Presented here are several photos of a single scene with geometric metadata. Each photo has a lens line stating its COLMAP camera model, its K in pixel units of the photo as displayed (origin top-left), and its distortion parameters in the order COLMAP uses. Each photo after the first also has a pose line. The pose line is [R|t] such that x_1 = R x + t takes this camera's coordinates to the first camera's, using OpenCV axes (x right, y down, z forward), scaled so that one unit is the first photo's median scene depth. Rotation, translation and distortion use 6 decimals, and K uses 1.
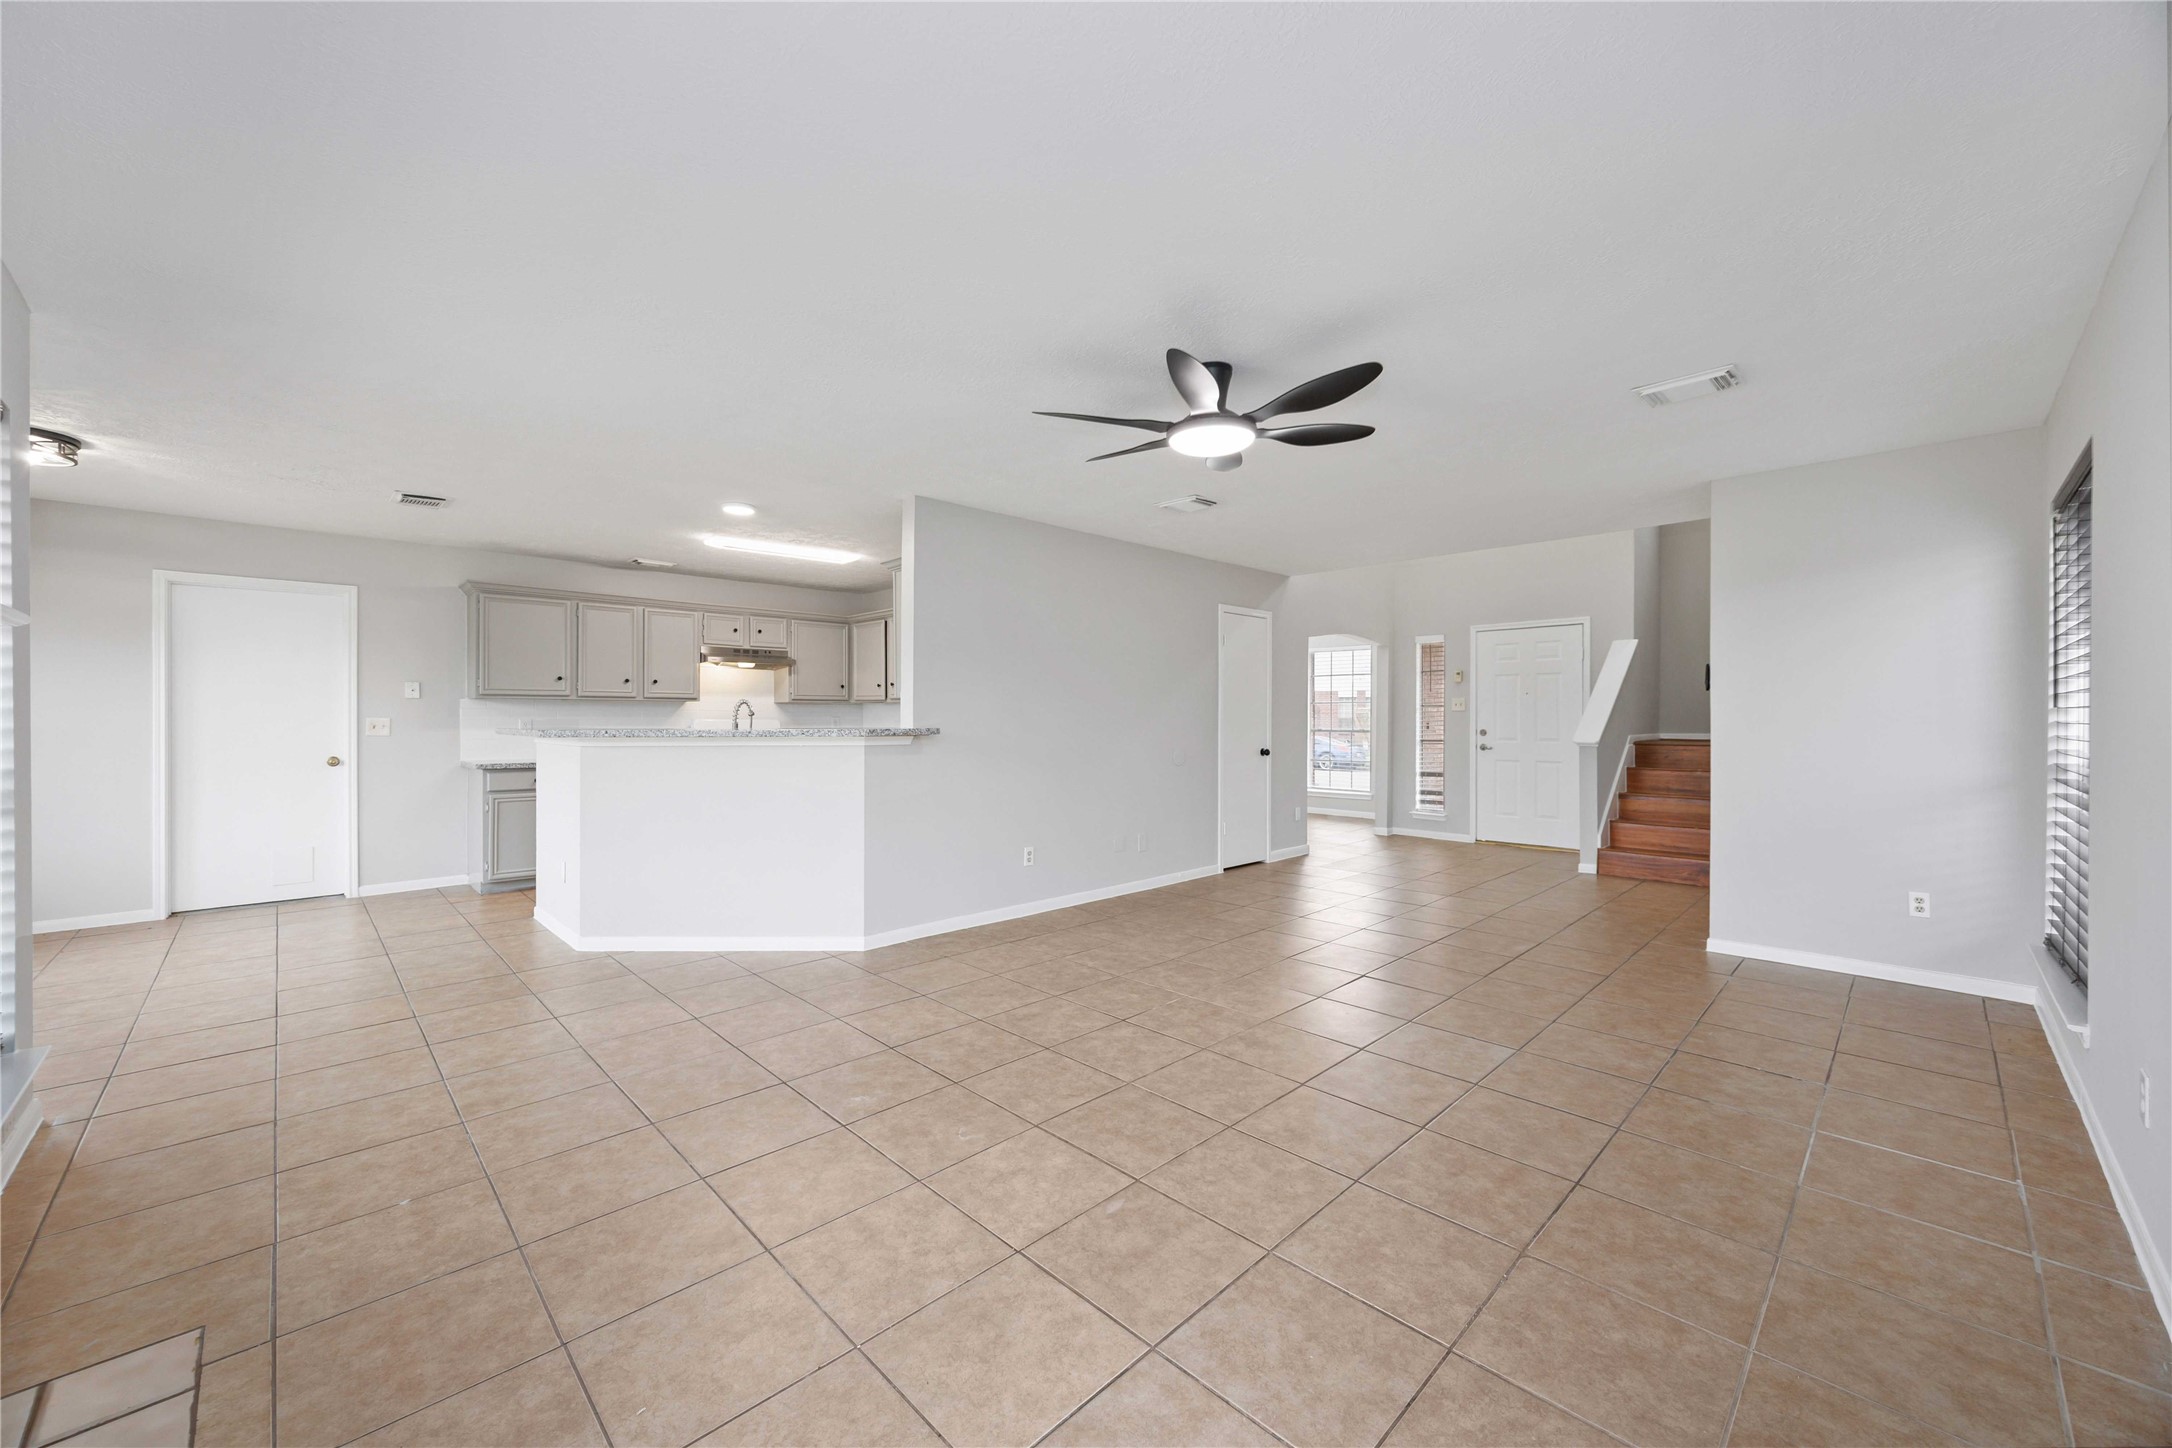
lens RADIAL K [[834.5, 0, 1081.6], [0, 834.5, 717.5], [0, 0, 1]] dist [-0.003506, 0.000915]
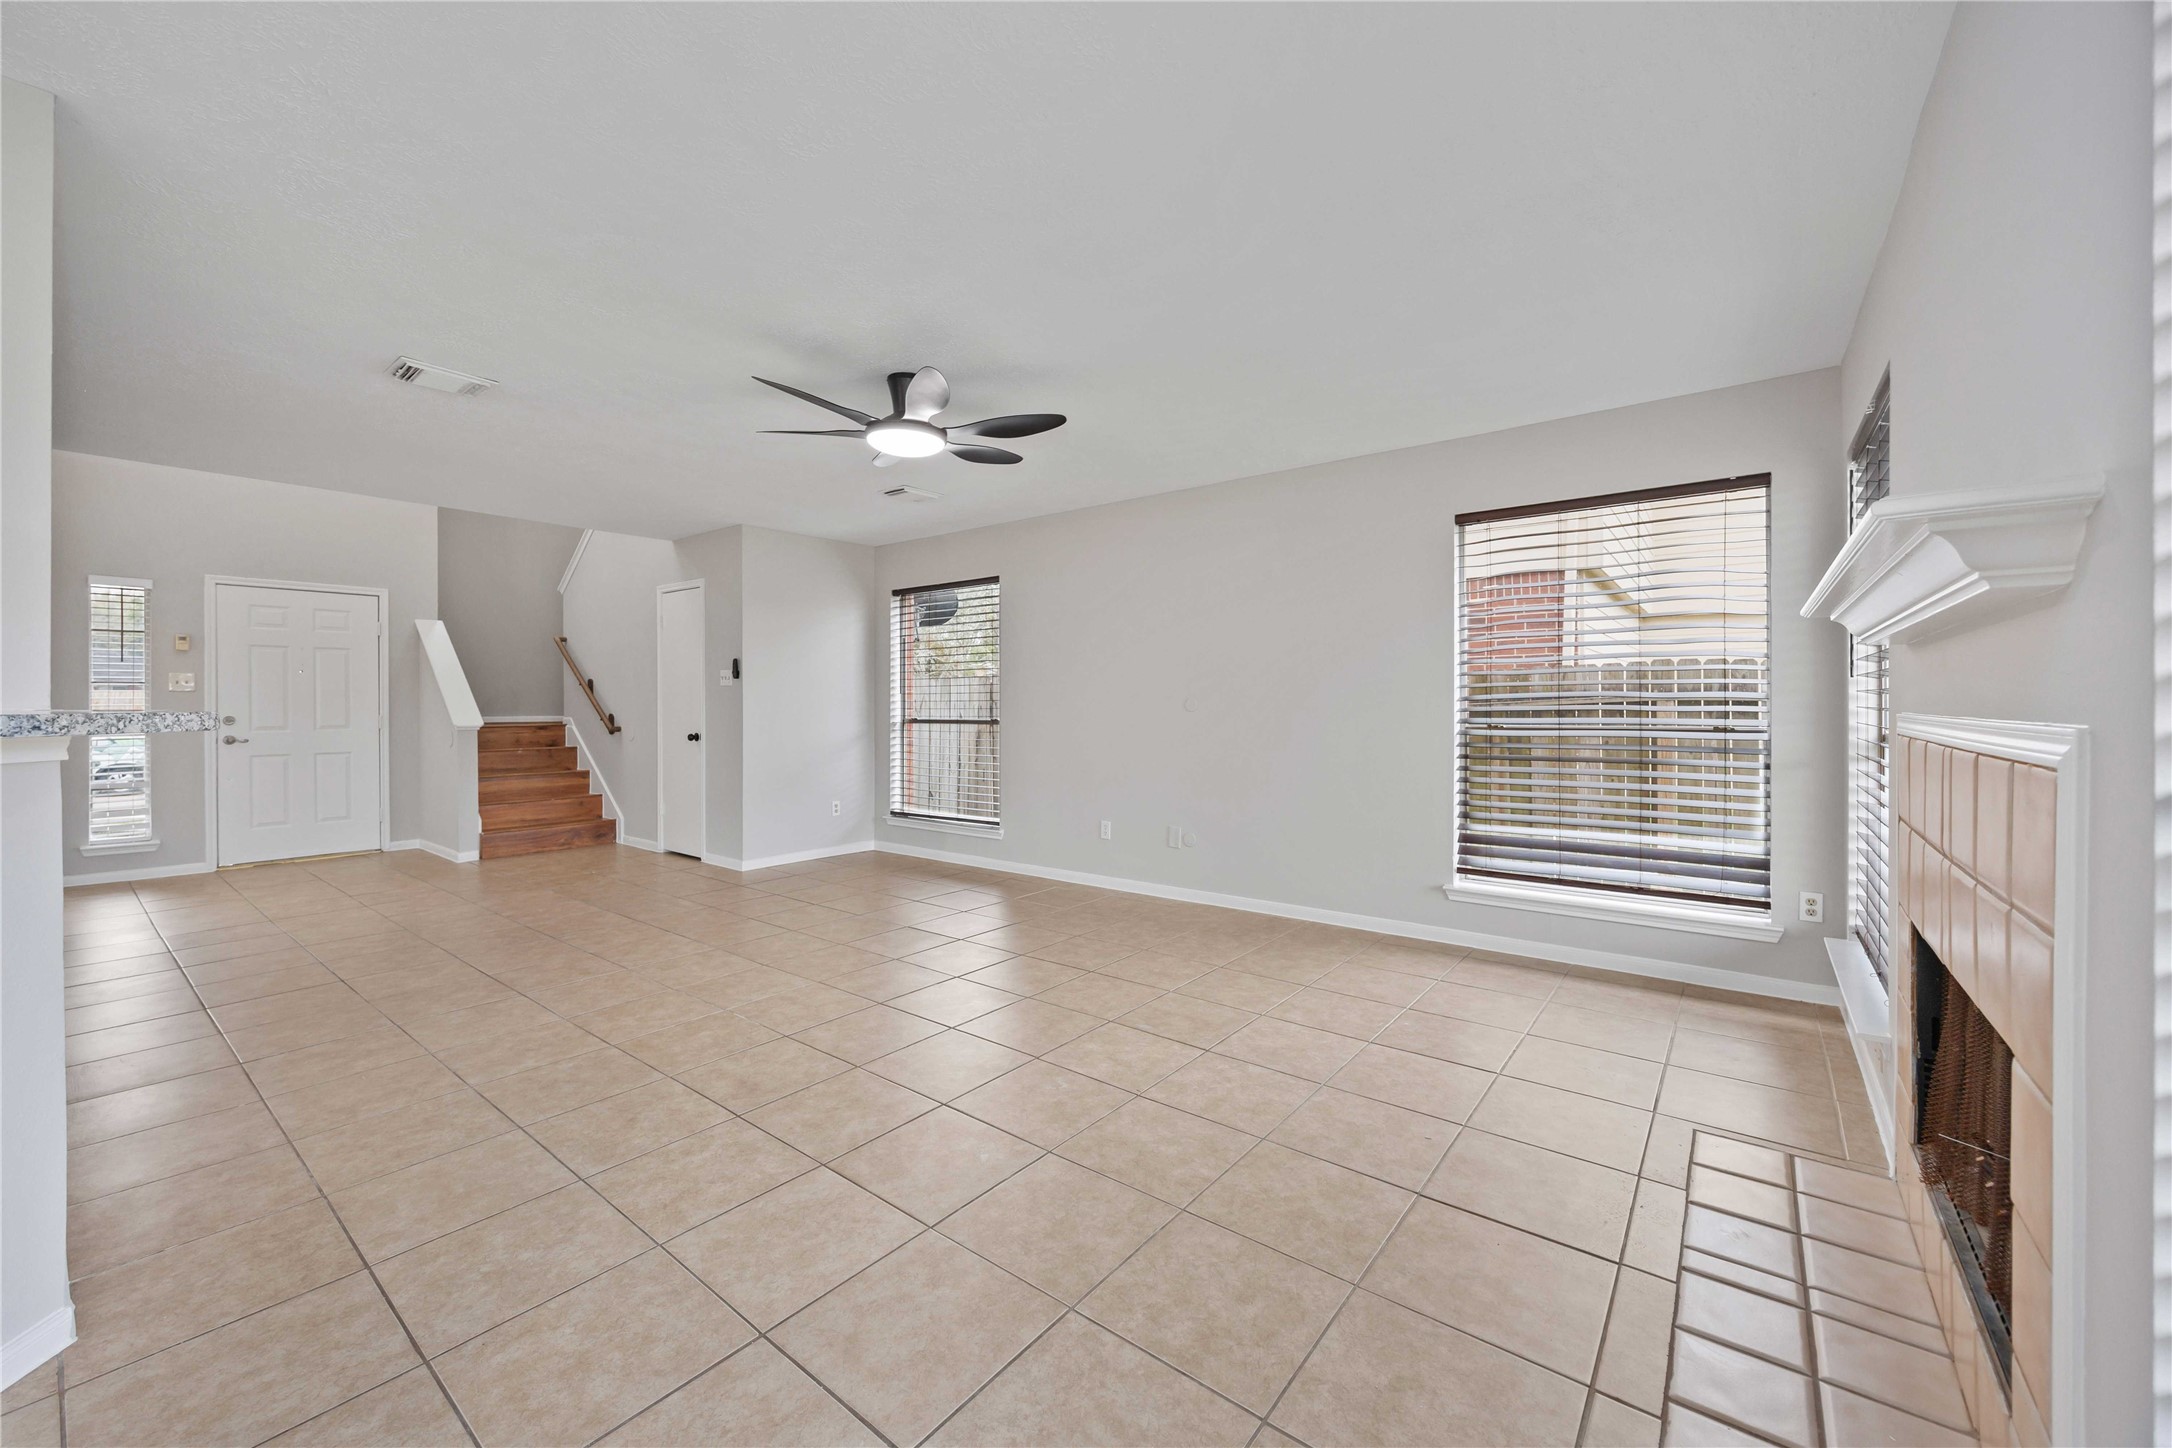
lens RADIAL K [[834.5, 0, 1091.0], [0, 834.5, 702.5], [0, 0, 1]] dist [-0.003506, 0.000915]
pose [[-0.135727, 0.003345, 0.990741, -0.579416], [0.003023, 0.999991, -0.002962, 0.010107], [-0.990742, 0.002593, -0.135736, 0.536188]]
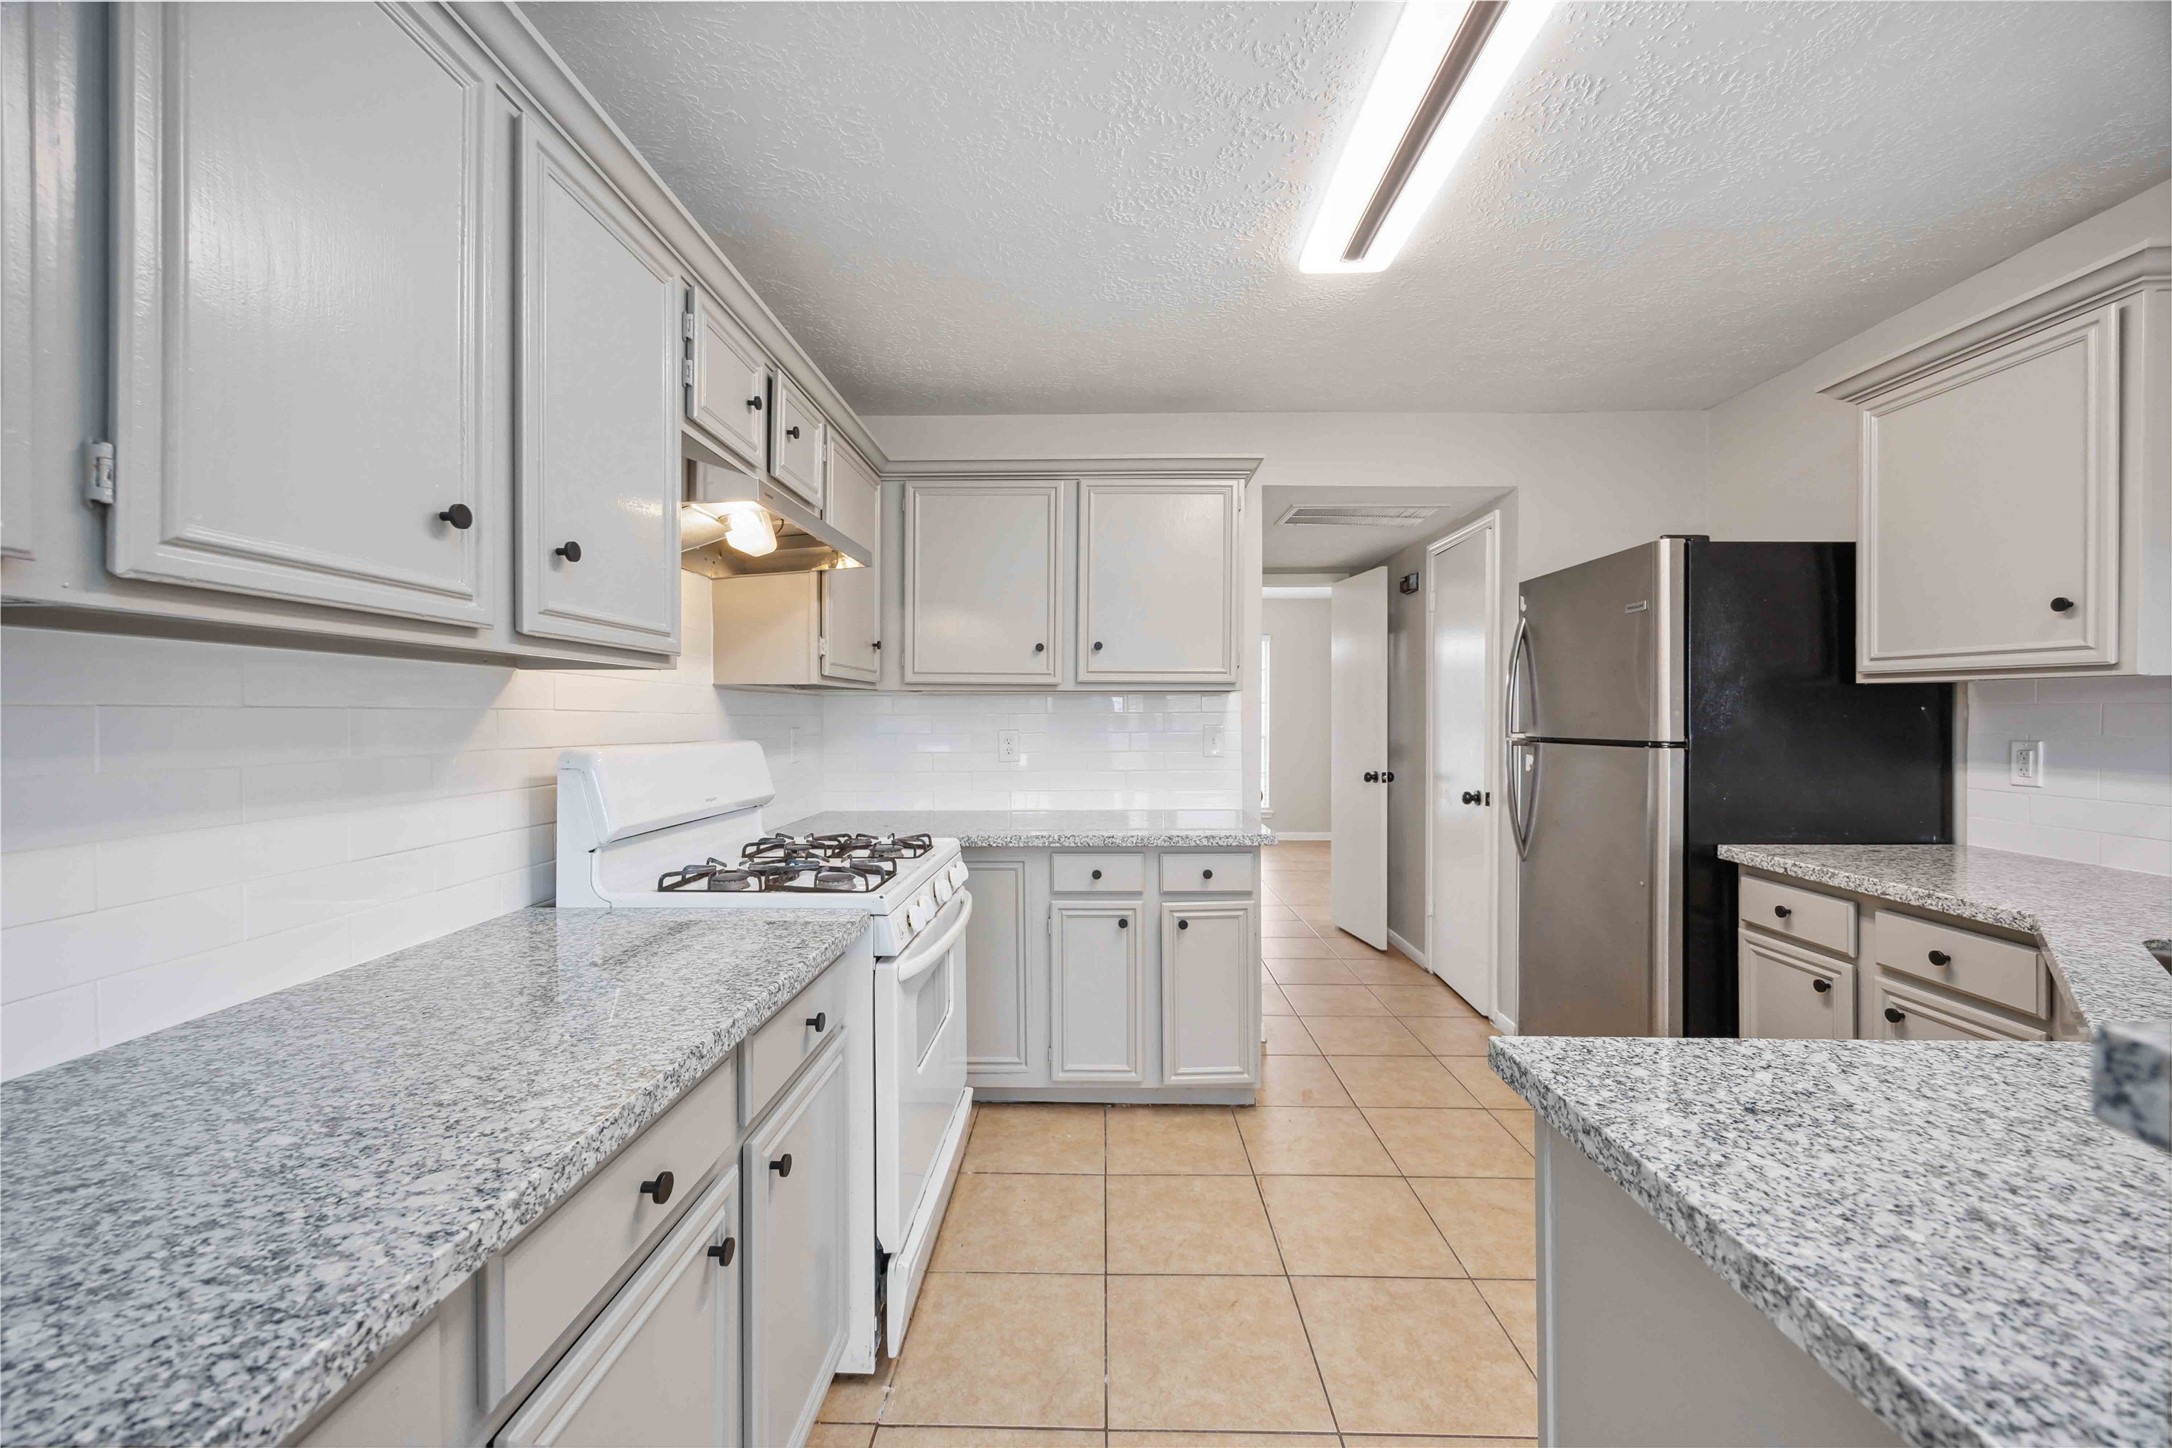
lens RADIAL K [[834.5, 0, 1084.4], [0, 834.5, 714.1], [0, 0, 1]] dist [-0.003506, 0.000915]
pose [[0.715170, 0.000966, 0.698950, -0.744288], [0.001163, 0.999996, -0.002572, -0.009265], [-0.698950, 0.002653, 0.715166, 1.051351]]
